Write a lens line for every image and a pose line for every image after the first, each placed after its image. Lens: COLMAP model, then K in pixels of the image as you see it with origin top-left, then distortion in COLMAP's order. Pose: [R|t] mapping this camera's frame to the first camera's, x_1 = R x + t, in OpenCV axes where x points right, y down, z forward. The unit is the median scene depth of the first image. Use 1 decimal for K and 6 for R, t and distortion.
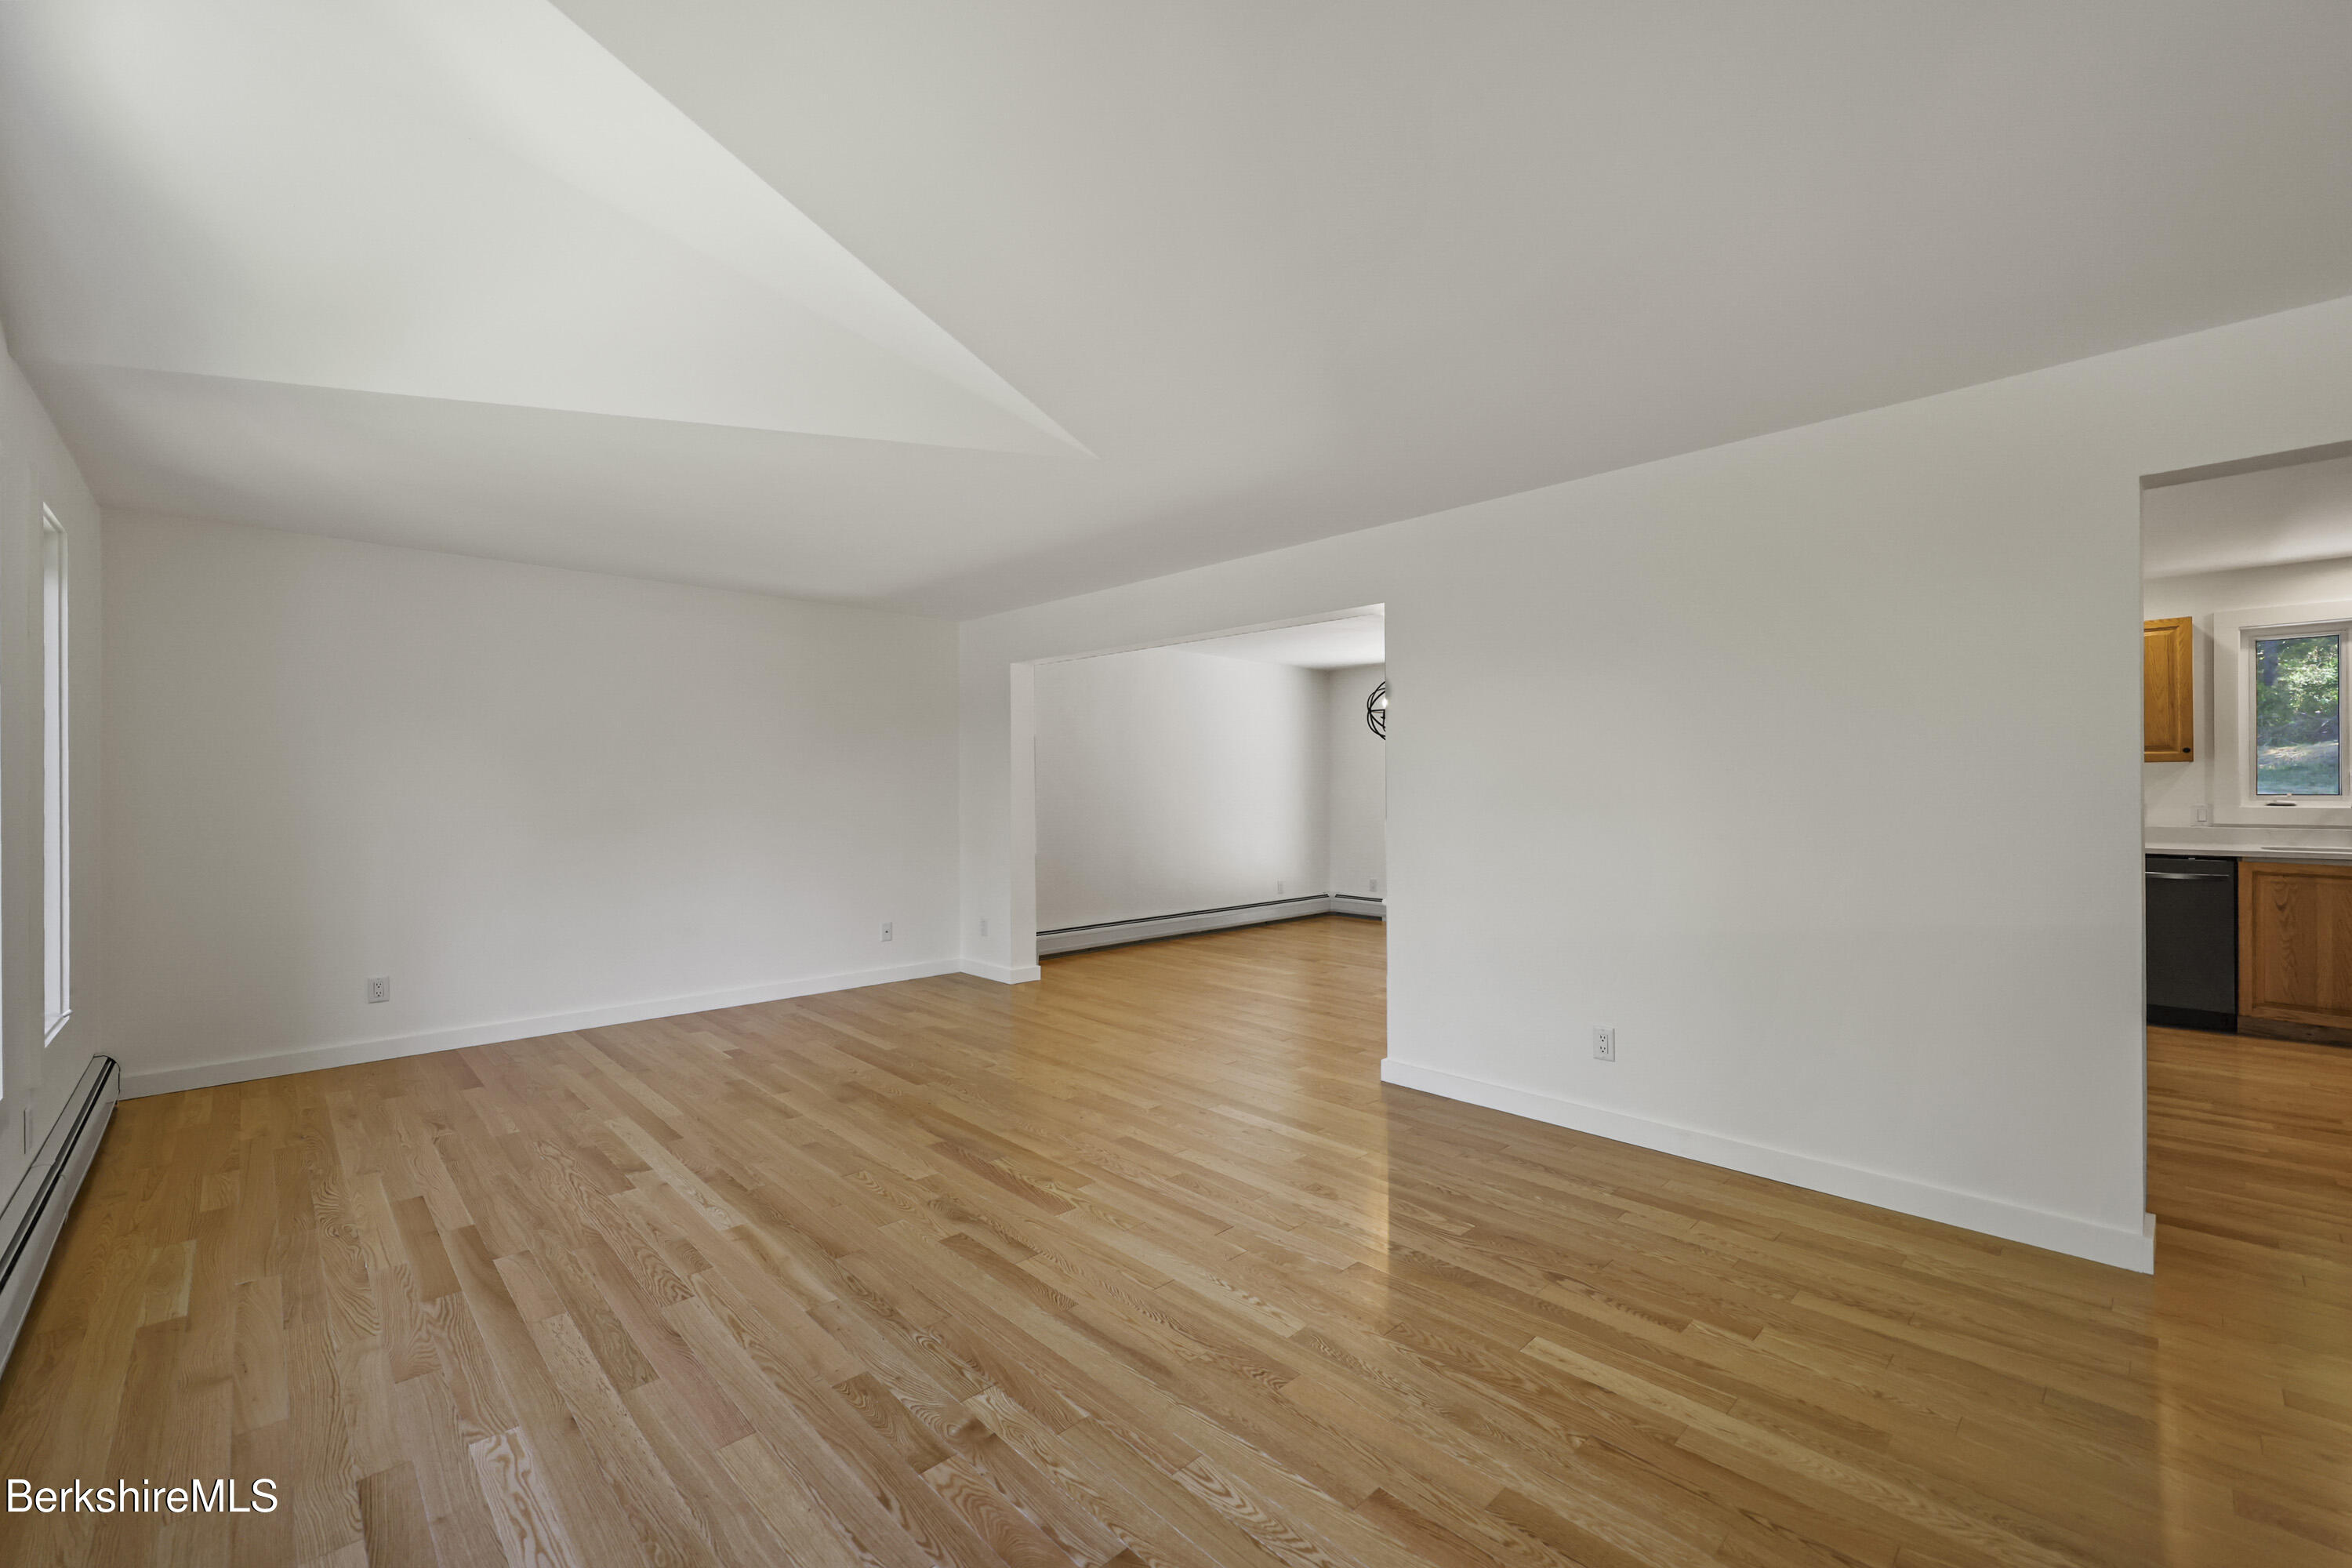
lens RADIAL K [[954.2, 0, 1171.5], [0, 954.2, 799.1], [0, 0, 1]] dist [0.000905, -0.000147]
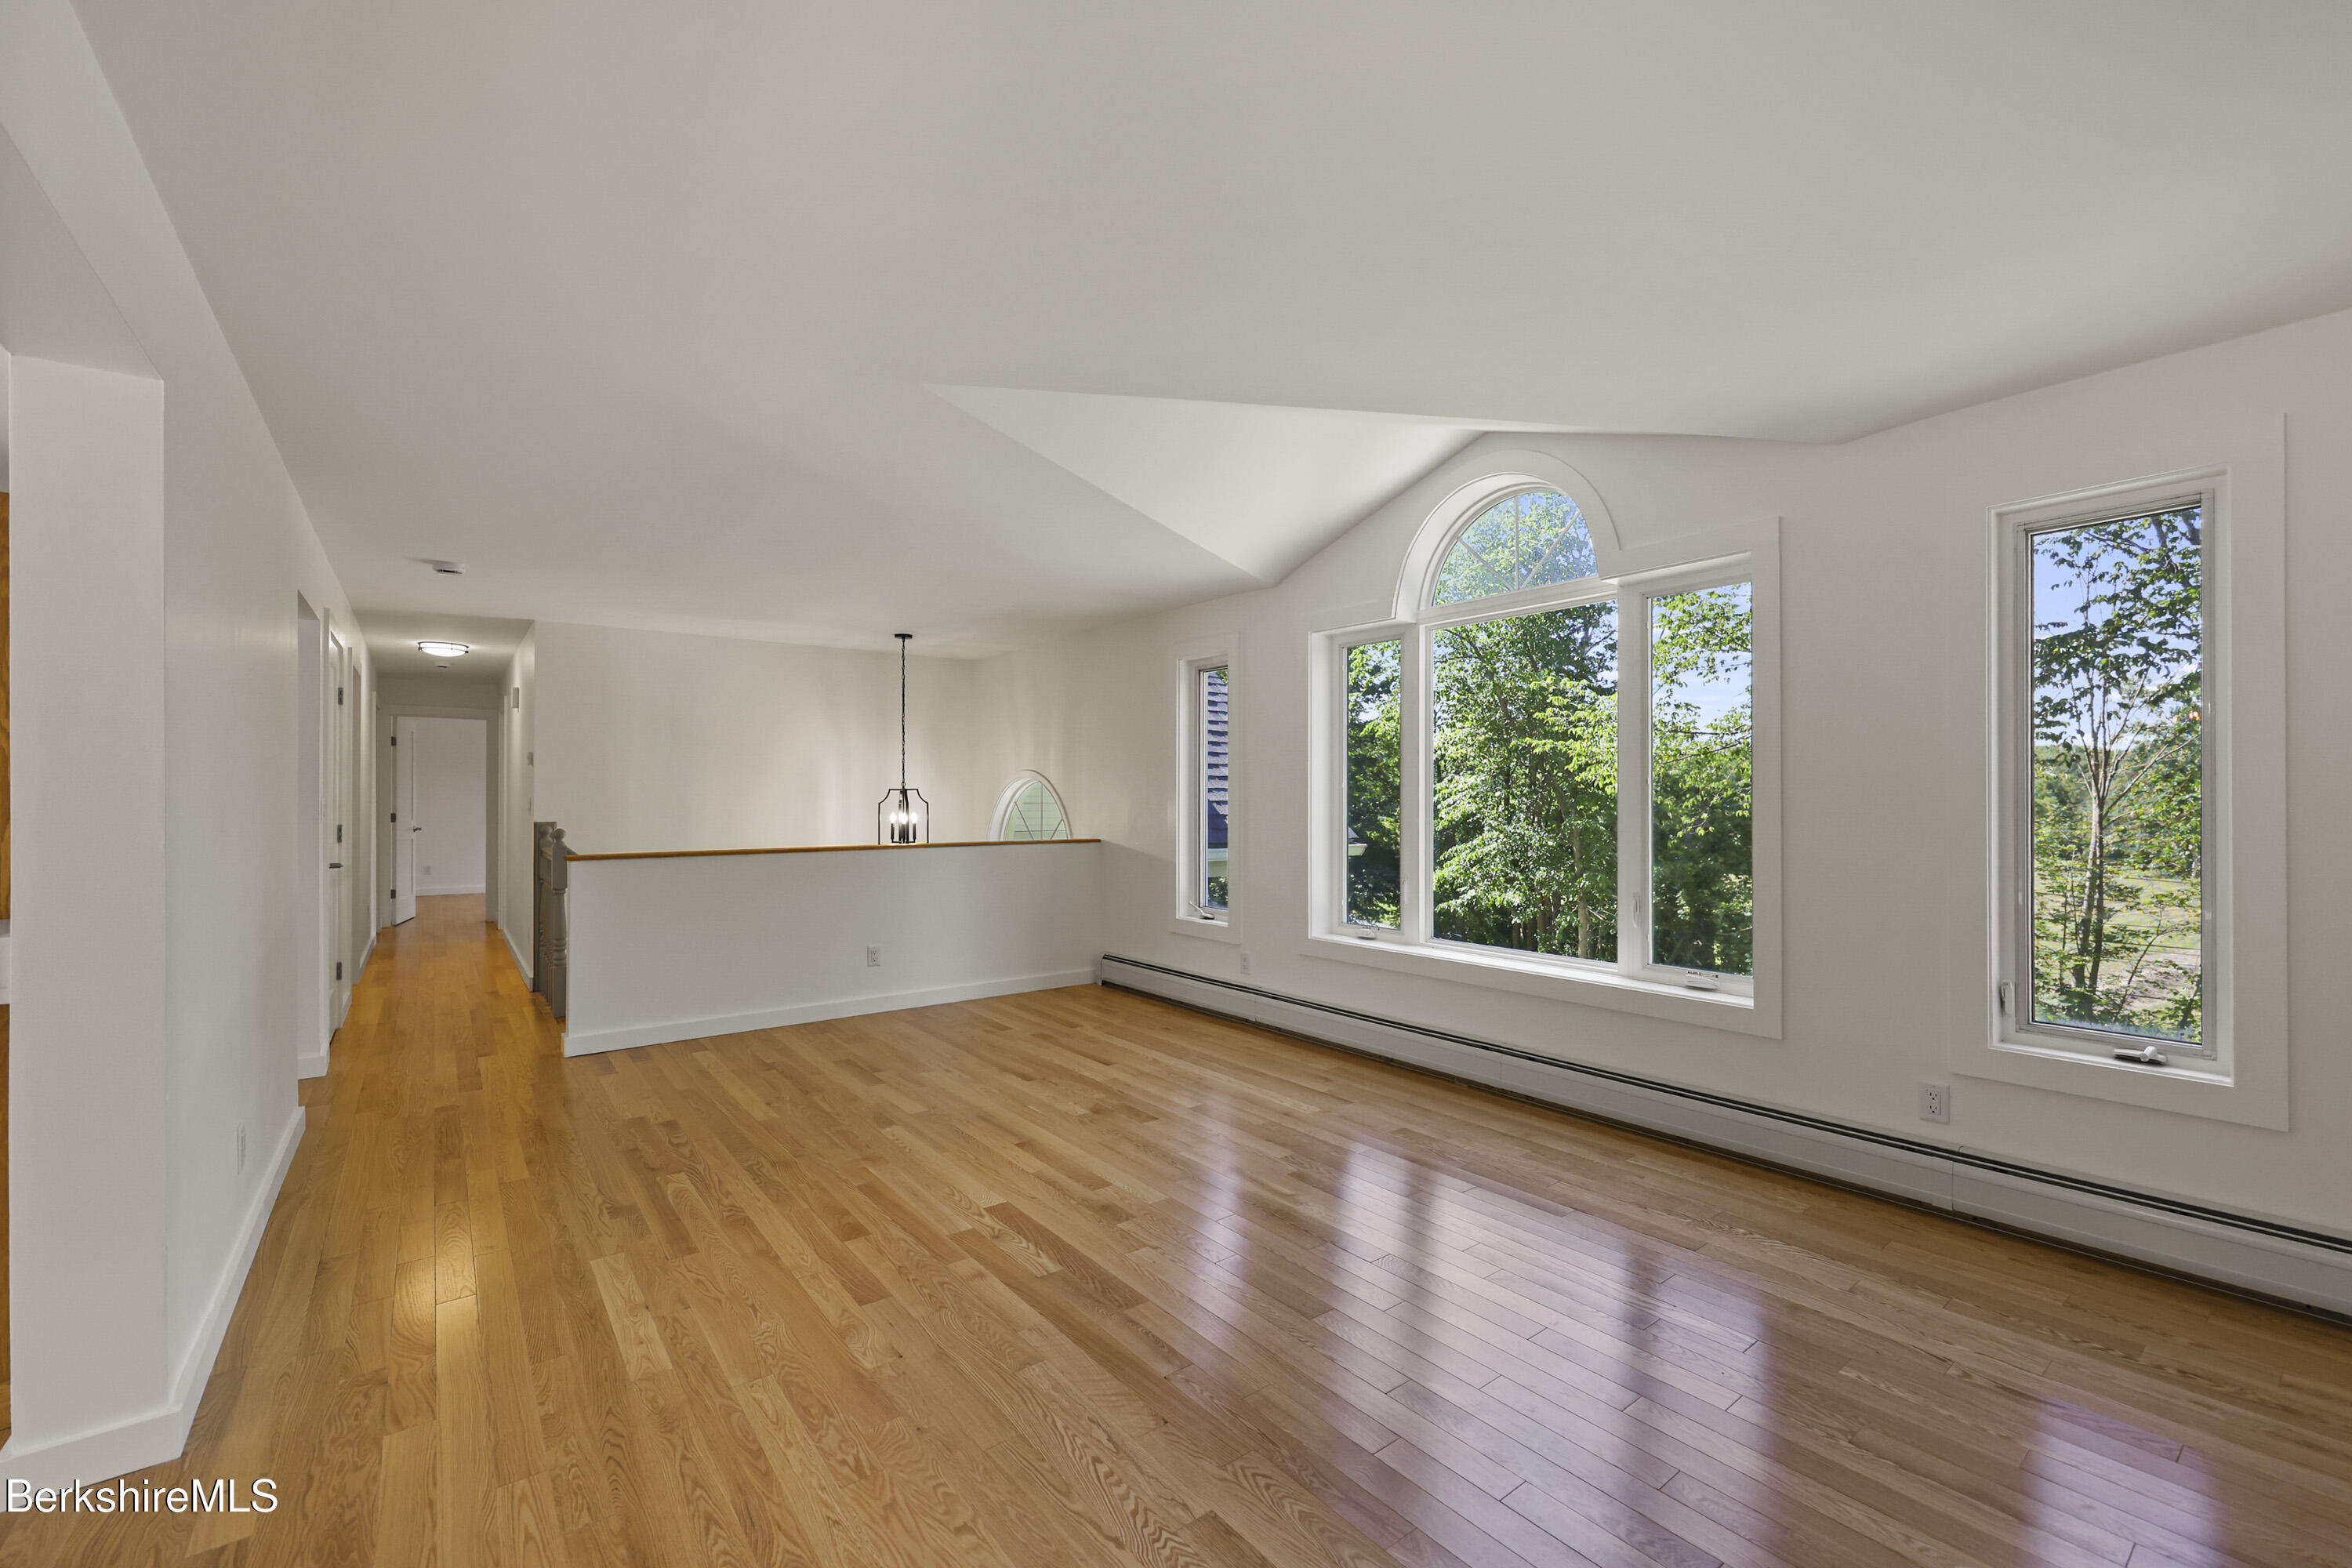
lens RADIAL K [[973.1, 0, 1187.5], [0, 973.1, 797.4], [0, 0, 1]] dist [0.001654, 0.000287]
pose [[-0.994269, 0.007065, 0.106672, -0.348474], [0.007558, 0.999963, 0.004216, -0.011130], [-0.106639, 0.004998, -0.994285, 1.627705]]
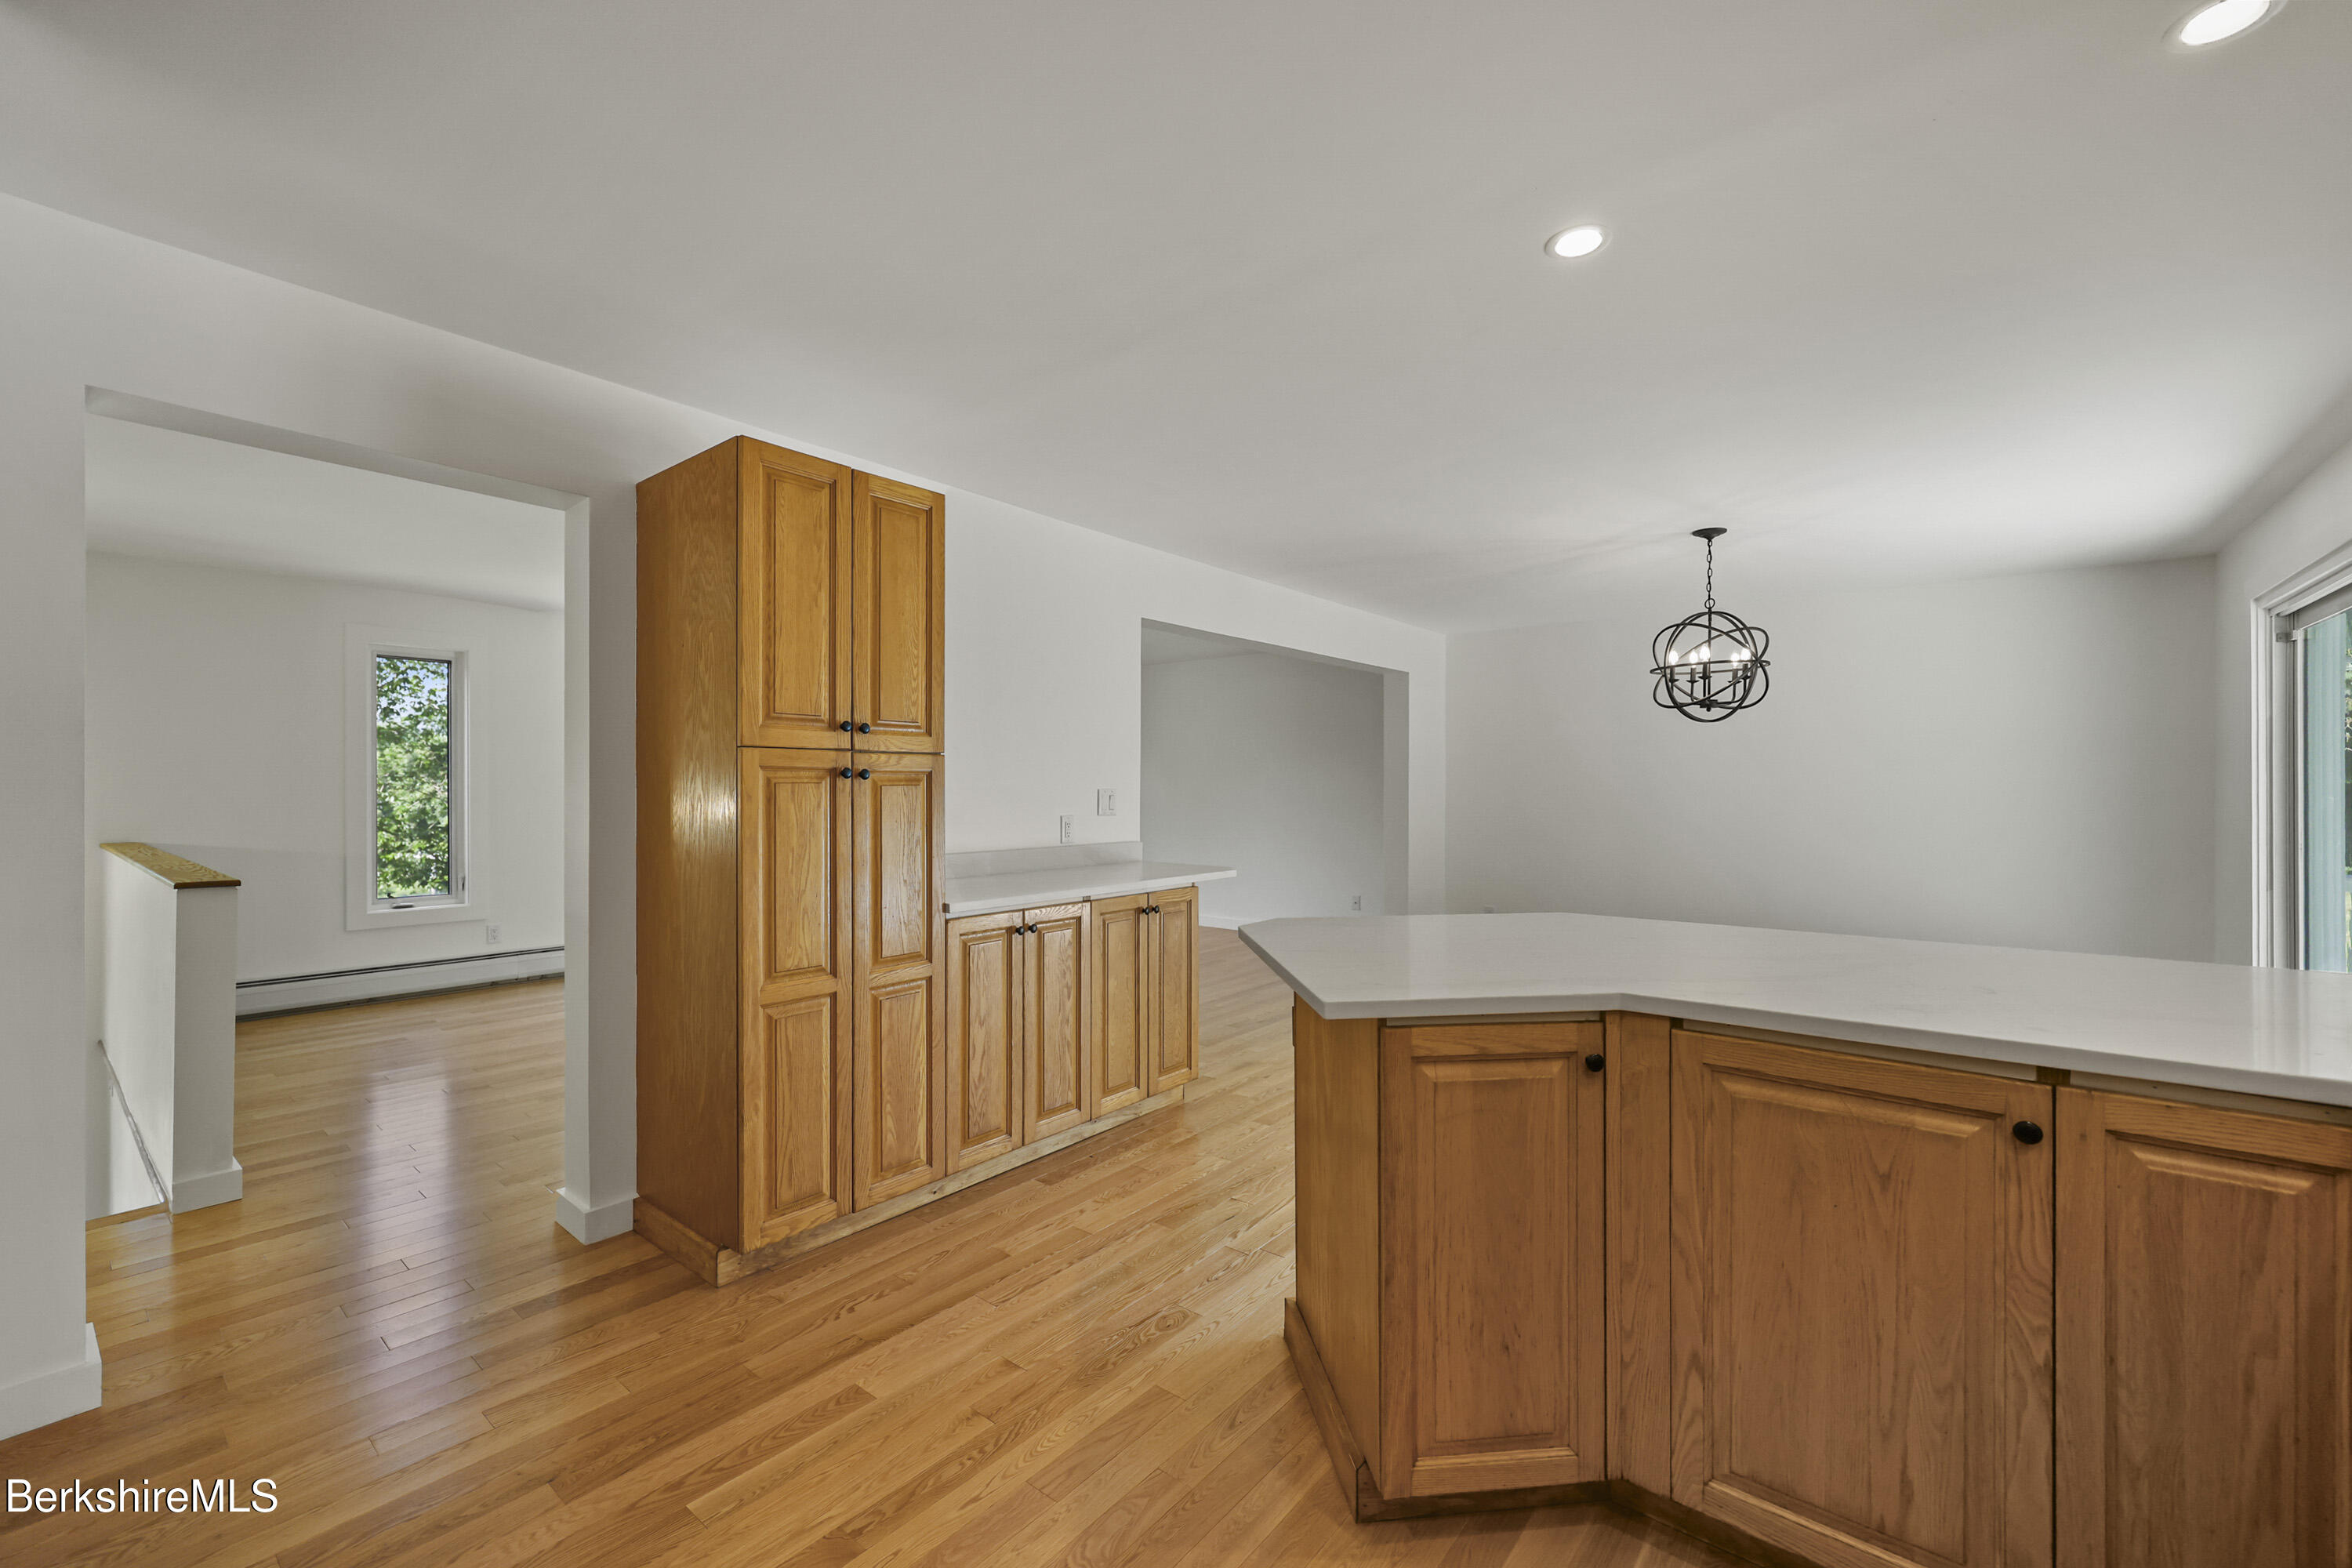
lens RADIAL K [[954.2, 0, 1197.8], [0, 954.2, 775.1], [0, 0, 1]] dist [0.000905, -0.000147]
pose [[0.133387, -0.006461, -0.991043, 1.565645], [-0.008803, 0.999932, -0.007703, -0.021994], [0.991025, 0.009752, 0.133321, 1.103107]]
